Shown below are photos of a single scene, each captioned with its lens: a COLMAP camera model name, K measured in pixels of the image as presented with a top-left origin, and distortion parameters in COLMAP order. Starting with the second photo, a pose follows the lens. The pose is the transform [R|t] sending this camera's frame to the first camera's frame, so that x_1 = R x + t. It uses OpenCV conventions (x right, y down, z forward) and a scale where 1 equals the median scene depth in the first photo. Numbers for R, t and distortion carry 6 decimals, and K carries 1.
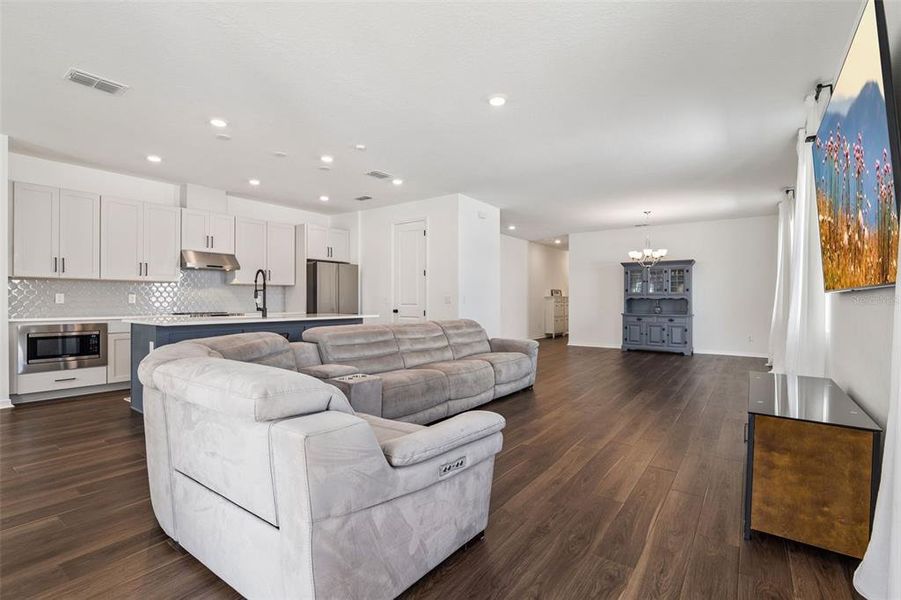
lens RADIAL K [[424.3, 0, 457.7], [0, 424.3, 301.9], [0, 0, 1]] dist [-0.014592, 0.000785]
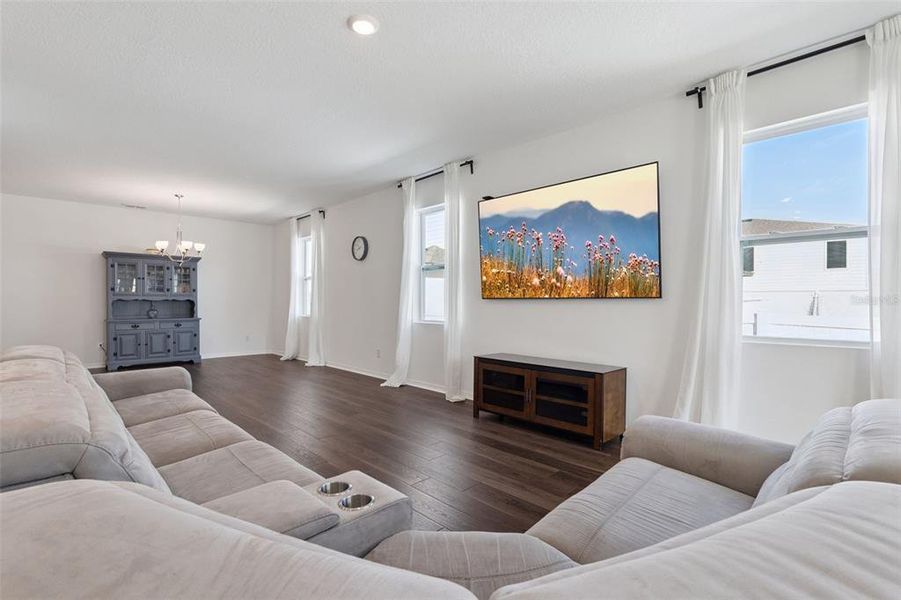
lens RADIAL K [[424.3, 0, 447.0], [0, 424.3, 307.4], [0, 0, 1]] dist [-0.014592, 0.000785]
pose [[0.180588, -0.015353, 0.983439, -0.320025], [0.001430, 0.999881, 0.015347, -0.006965], [-0.983558, -0.001365, 0.180589, 0.400580]]
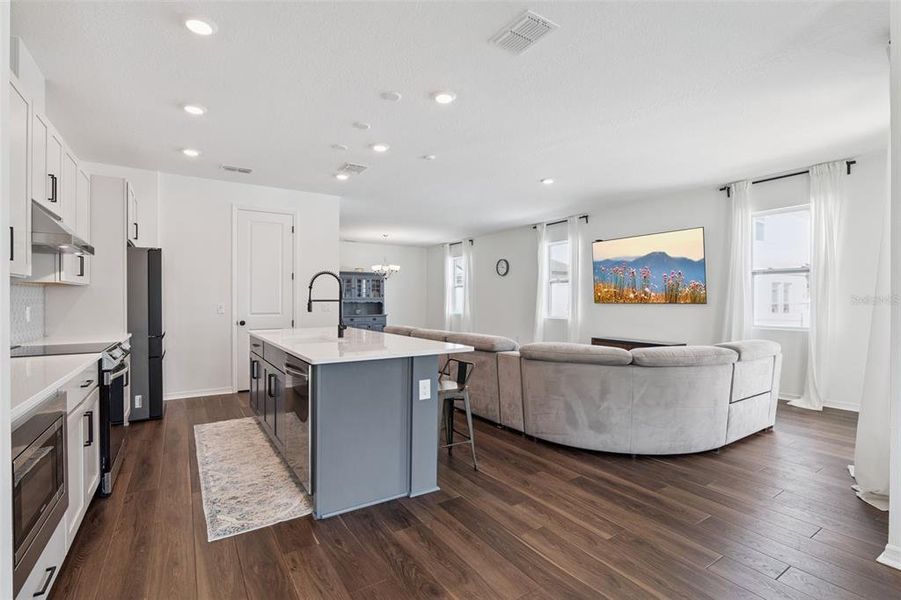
lens RADIAL K [[424.3, 0, 449.9], [0, 424.3, 297.7], [0, 0, 1]] dist [-0.014592, 0.000785]
pose [[0.363060, 0.001851, 0.931764, -0.803428], [0.003478, 0.999988, -0.003342, -0.022594], [-0.931759, 0.004454, 0.363049, 0.422107]]
